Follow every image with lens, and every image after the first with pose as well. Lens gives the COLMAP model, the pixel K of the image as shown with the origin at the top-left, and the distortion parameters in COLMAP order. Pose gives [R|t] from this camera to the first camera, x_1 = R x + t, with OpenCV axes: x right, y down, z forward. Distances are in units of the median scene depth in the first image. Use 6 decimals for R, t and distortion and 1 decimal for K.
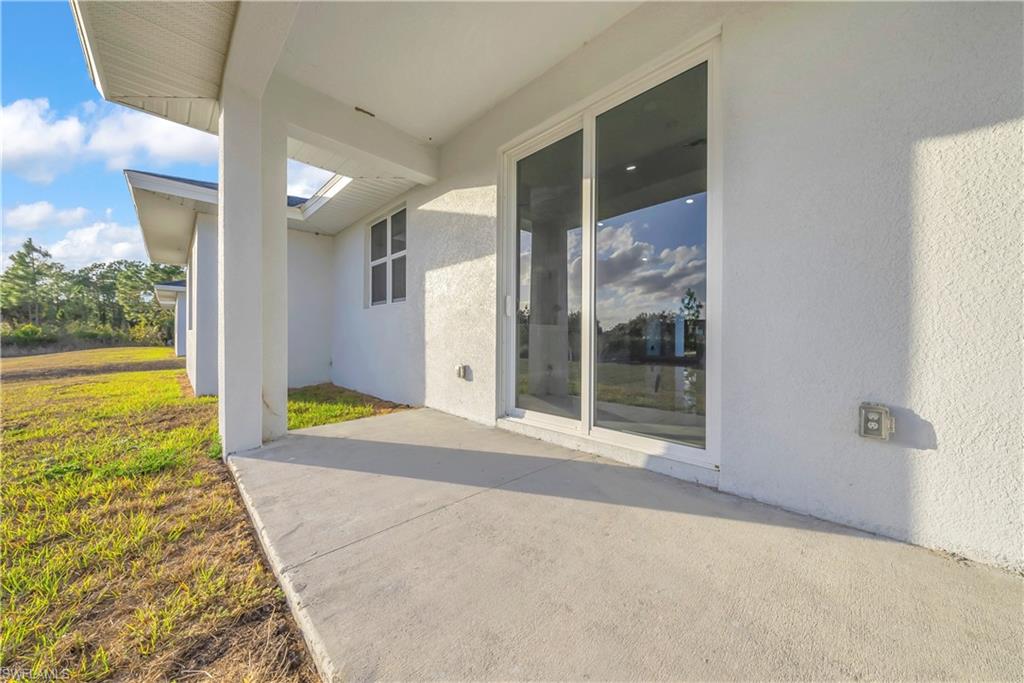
lens RADIAL K [[351.5, 0, 518.6], [0, 351.5, 340.1], [0, 0, 1]] dist [0.000343, -0.000032]
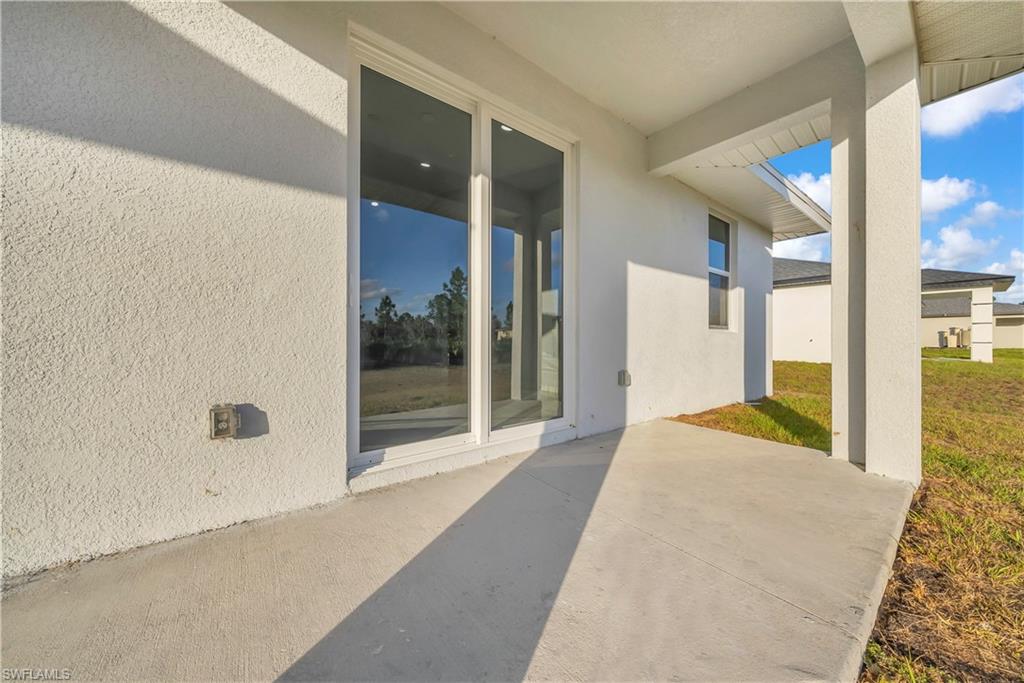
lens RADIAL K [[351.5, 0, 518.6], [0, 351.5, 340.1], [0, 0, 1]] dist [0.000343, -0.000032]
pose [[0.123860, -0.003178, 0.992295, -0.732056], [0.013407, 0.999909, 0.001529, -0.009121], [-0.992209, 0.013115, 0.123891, 0.781163]]
